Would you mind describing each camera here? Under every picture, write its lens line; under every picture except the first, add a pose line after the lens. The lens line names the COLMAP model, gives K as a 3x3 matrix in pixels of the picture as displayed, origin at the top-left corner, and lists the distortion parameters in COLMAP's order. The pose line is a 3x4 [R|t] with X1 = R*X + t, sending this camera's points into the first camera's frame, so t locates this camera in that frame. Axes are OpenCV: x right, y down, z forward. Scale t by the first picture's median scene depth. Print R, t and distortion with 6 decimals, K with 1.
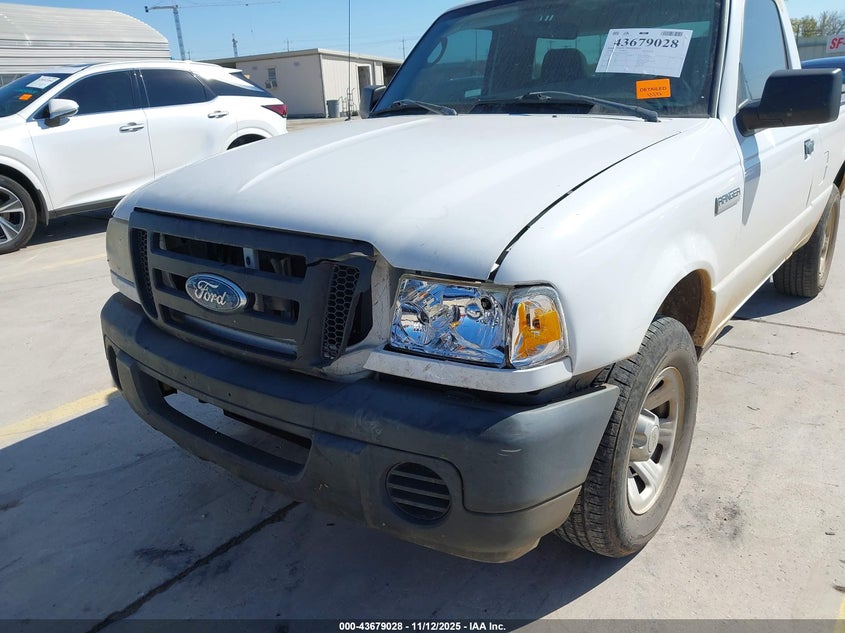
lens RADIAL K [[691.7, 0, 408.6], [0, 691.7, 317.2], [0, 0, 1]] dist [-0.002949, -0.005329]
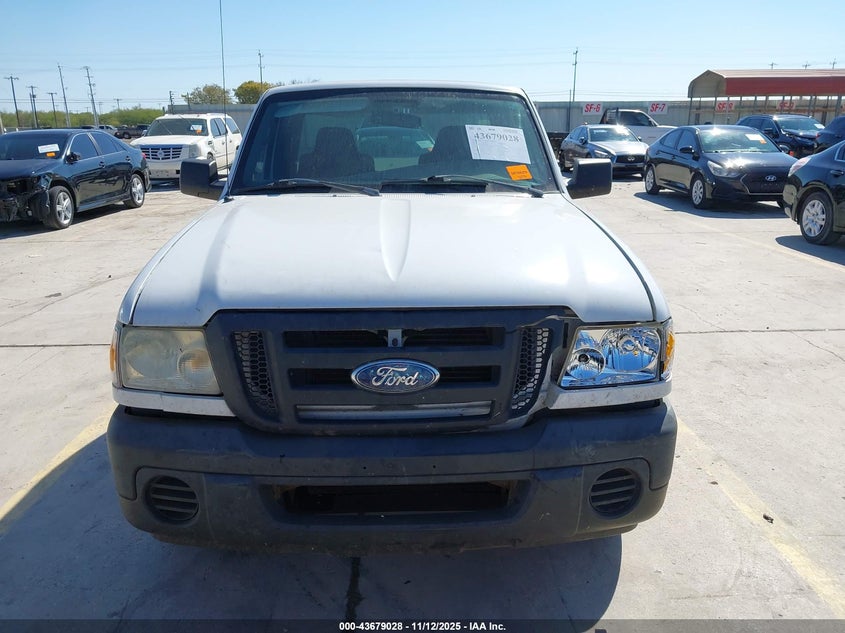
lens RADIAL K [[691.7, 0, 408.6], [0, 691.7, 317.2], [0, 0, 1]] dist [-0.002949, -0.005329]
pose [[0.777700, -0.137845, 0.613336, -0.858371], [0.184941, 0.982655, -0.013655, -0.100570], [-0.600816, 0.124050, 0.789704, 0.145038]]
